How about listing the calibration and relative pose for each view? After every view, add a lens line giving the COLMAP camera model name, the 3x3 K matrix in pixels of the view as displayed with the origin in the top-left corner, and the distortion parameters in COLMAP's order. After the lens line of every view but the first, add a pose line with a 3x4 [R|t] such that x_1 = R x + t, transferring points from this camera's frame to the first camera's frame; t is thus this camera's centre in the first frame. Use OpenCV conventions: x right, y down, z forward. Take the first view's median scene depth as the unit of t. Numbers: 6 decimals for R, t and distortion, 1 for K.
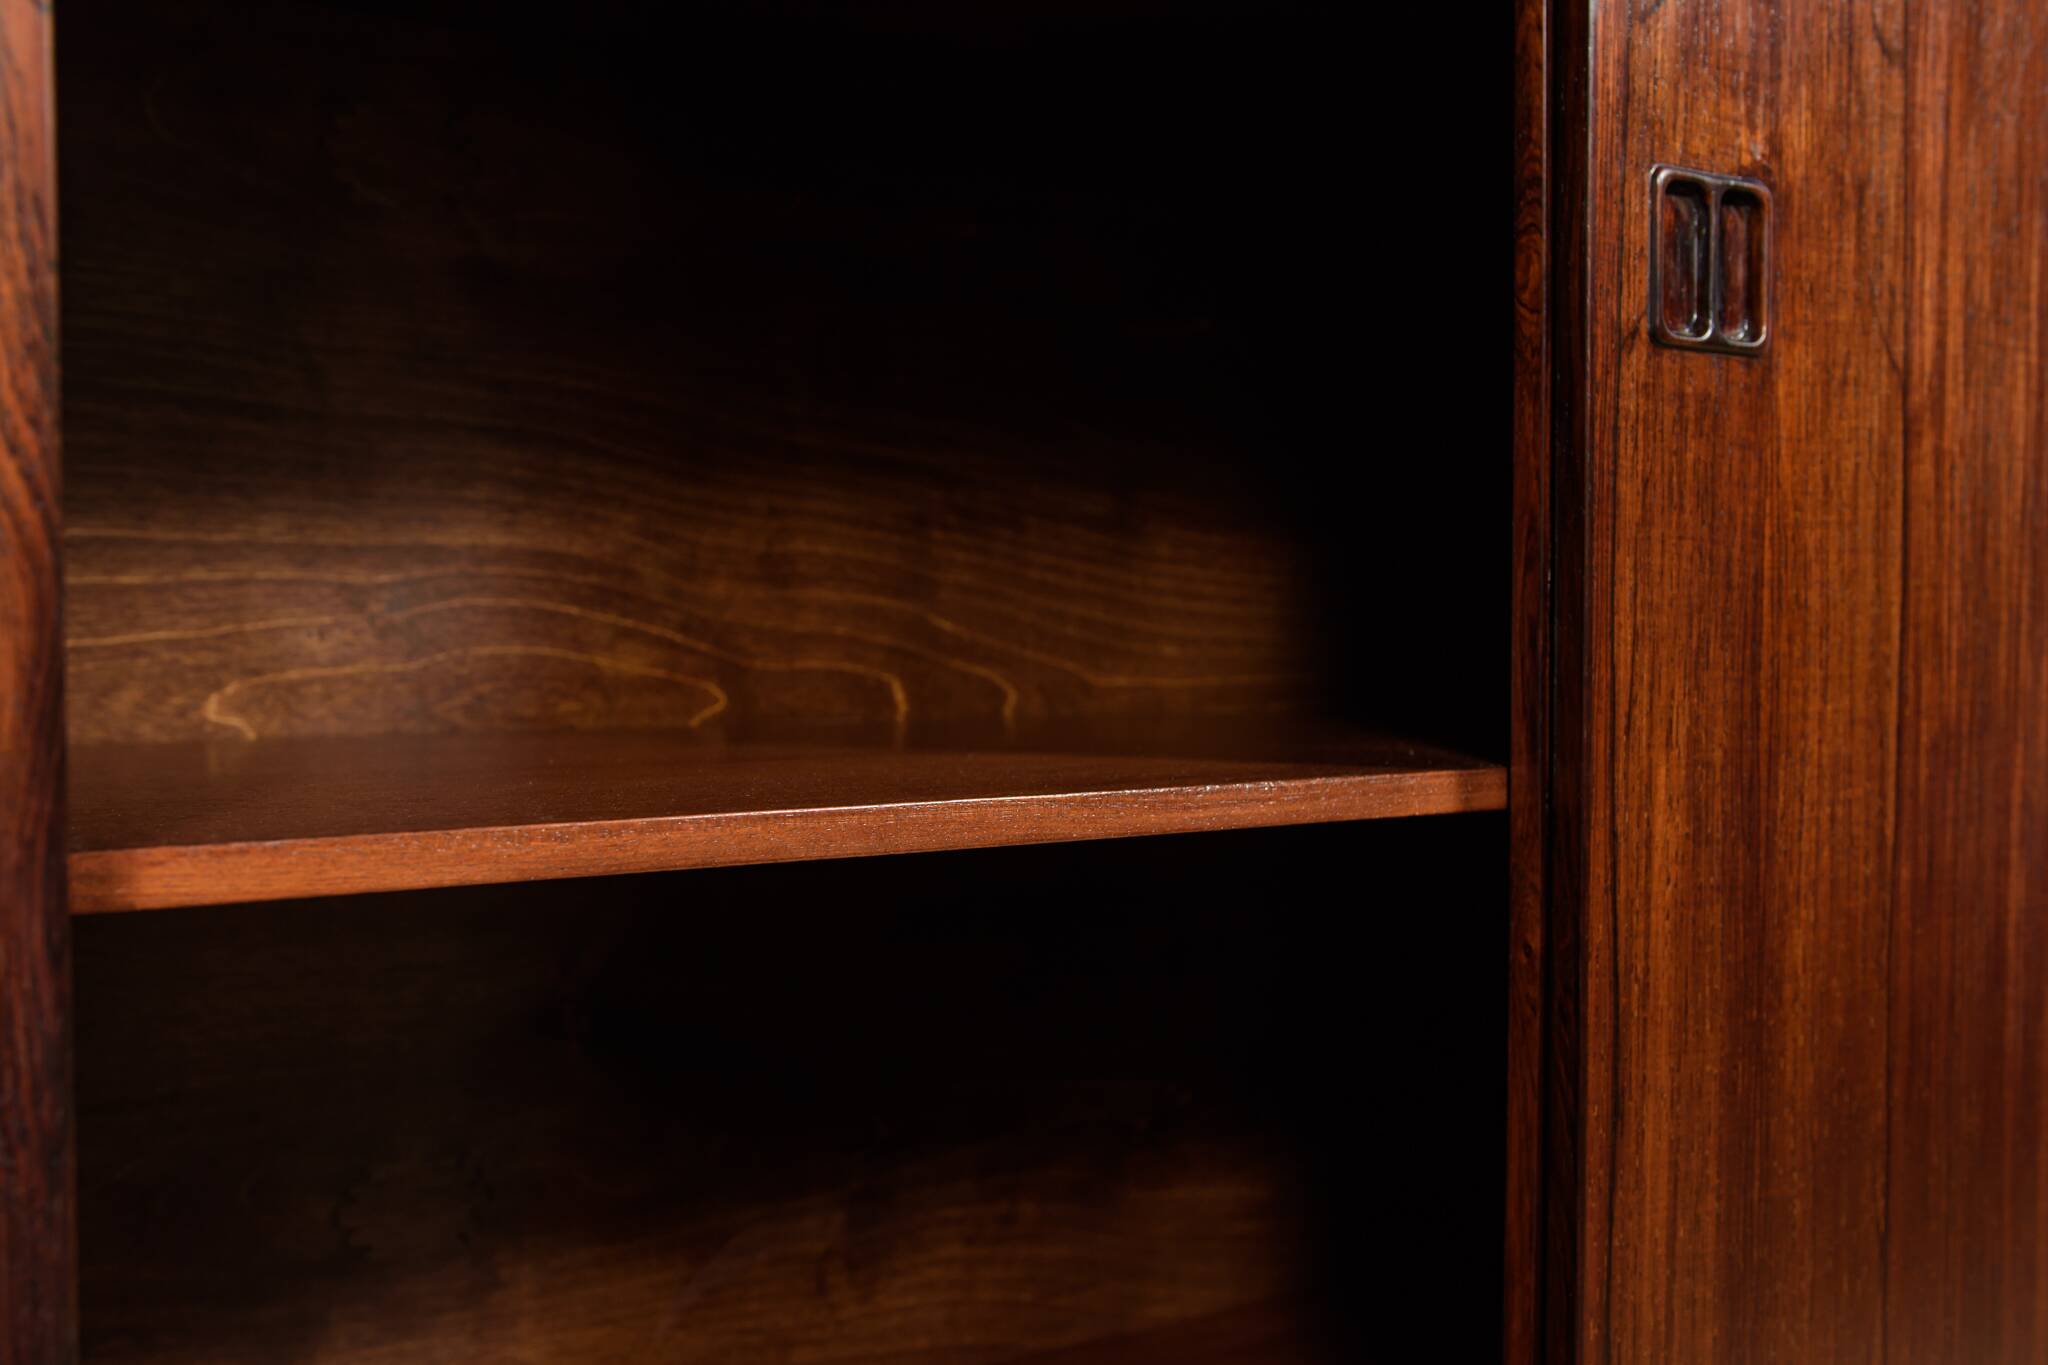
lens RADIAL K [[1938.0, 0, 1023.6], [0, 1938.0, 697.5], [0, 0, 1]] dist [0.002204, 0.004343]
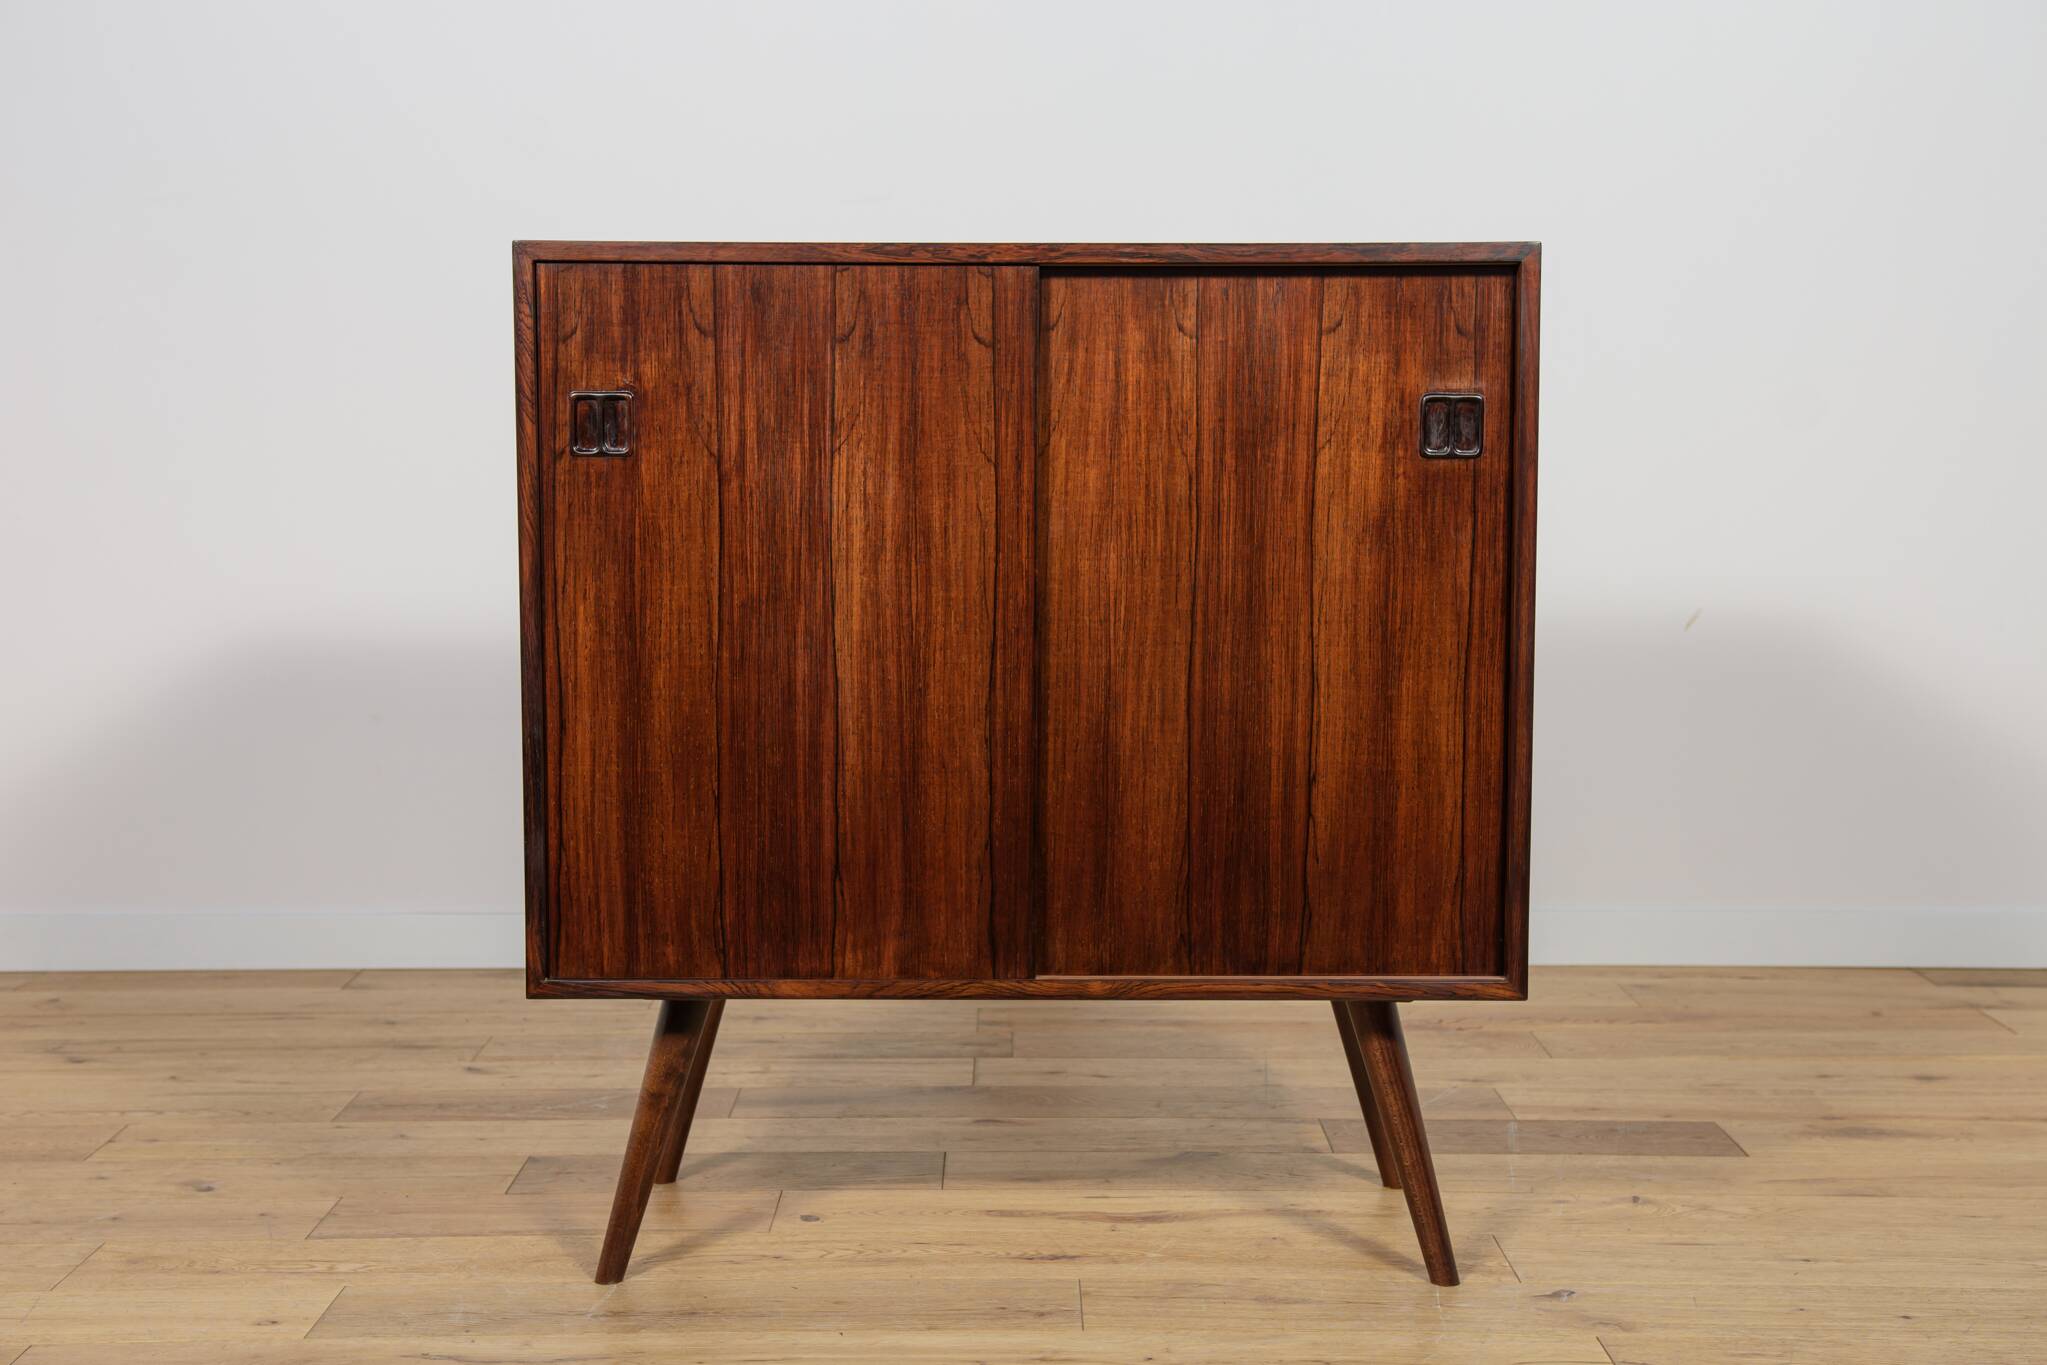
lens RADIAL K [[2602.1, 0, 1023.5], [0, 2602.1, 682.5], [0, 0, 1]] dist [0.055913, 0.069692]
pose [[0.853967, 0.049781, -0.517940, 2.650061], [-0.022987, 0.998050, 0.058025, -0.081667], [0.519819, -0.037646, 0.853447, -1.762312]]
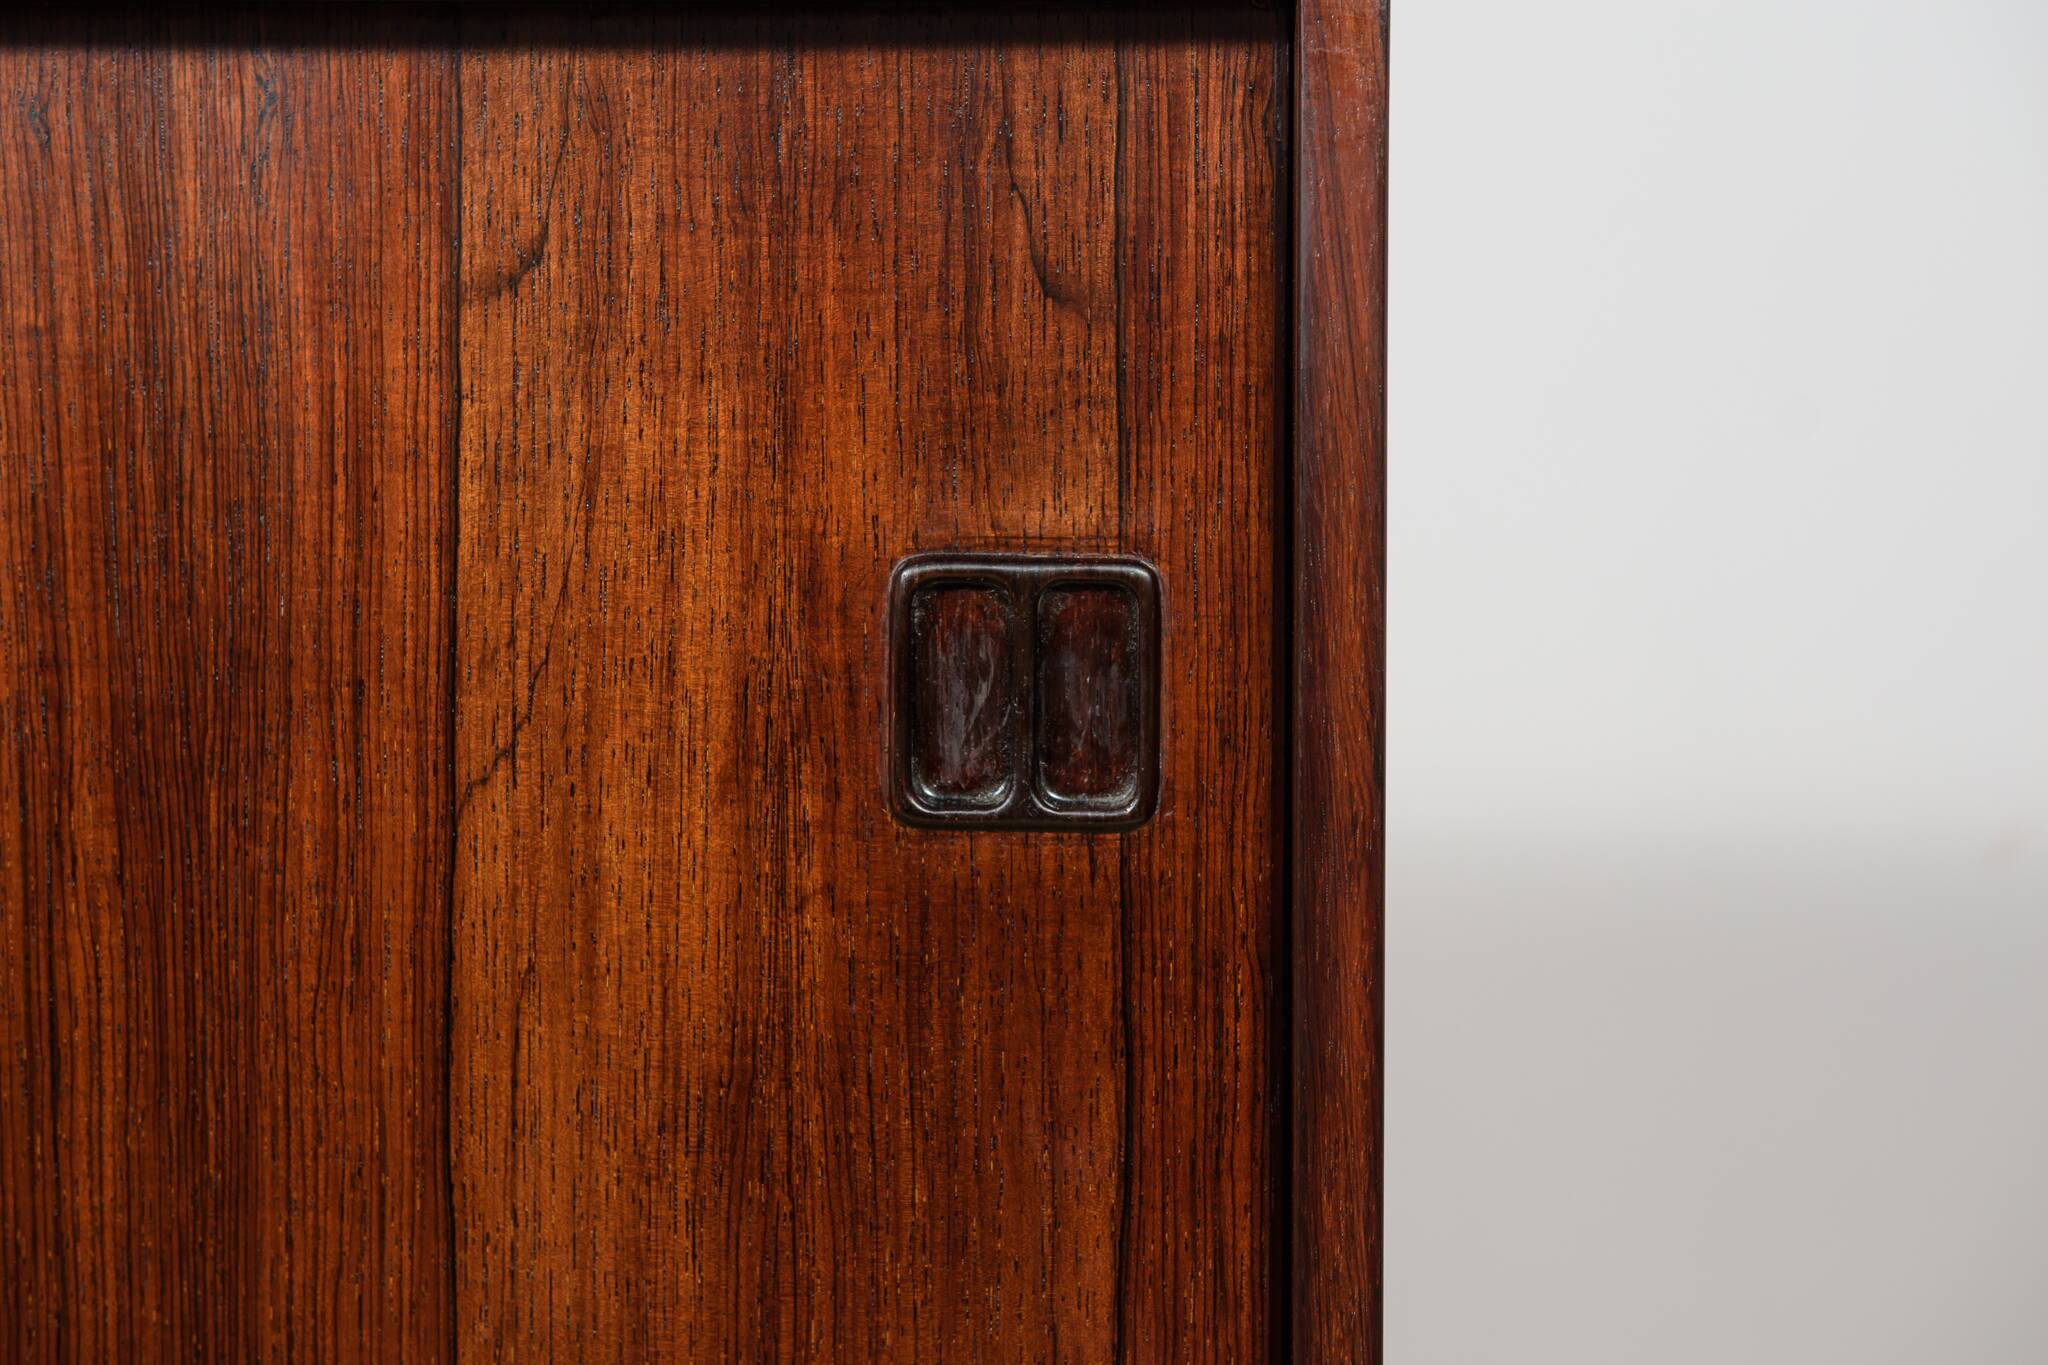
lens RADIAL K [[2914.3, 0, 1031.5], [0, 2914.3, 689.5], [0, 0, 1]] dist [0.073395, 0.165251]
pose [[0.823408, 0.062350, -0.564014, 1.821782], [-0.021357, 0.996646, 0.078998, -0.310852], [0.567048, -0.053002, 0.821978, 0.808276]]
